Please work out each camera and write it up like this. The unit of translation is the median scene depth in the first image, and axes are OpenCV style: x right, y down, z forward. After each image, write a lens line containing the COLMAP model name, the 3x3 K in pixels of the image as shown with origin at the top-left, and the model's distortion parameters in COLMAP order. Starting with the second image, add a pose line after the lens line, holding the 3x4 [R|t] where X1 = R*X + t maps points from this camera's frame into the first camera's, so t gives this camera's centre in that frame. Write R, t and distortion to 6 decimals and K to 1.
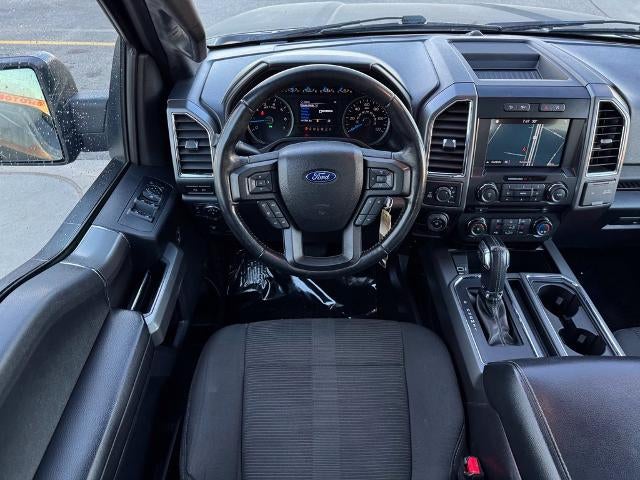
lens RADIAL K [[451.2, 0, 320.4], [0, 451.2, 244.0], [0, 0, 1]] dist [0.099752, -0.145743]
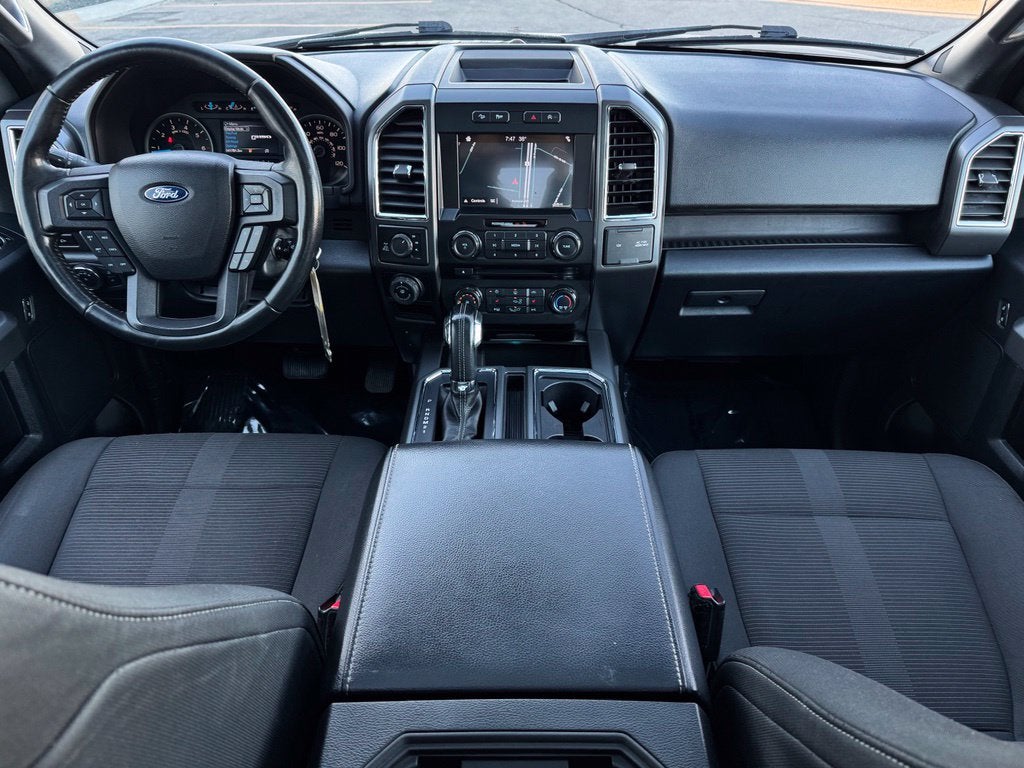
lens RADIAL K [[721.8, 0, 512.6], [0, 721.8, 390.4], [0, 0, 1]] dist [0.099752, -0.145743]
pose [[0.999334, 0.006843, -0.035844, 0.480885], [-0.010087, 0.995790, -0.091110, 0.207696], [0.035069, 0.091411, 0.995196, -0.065040]]
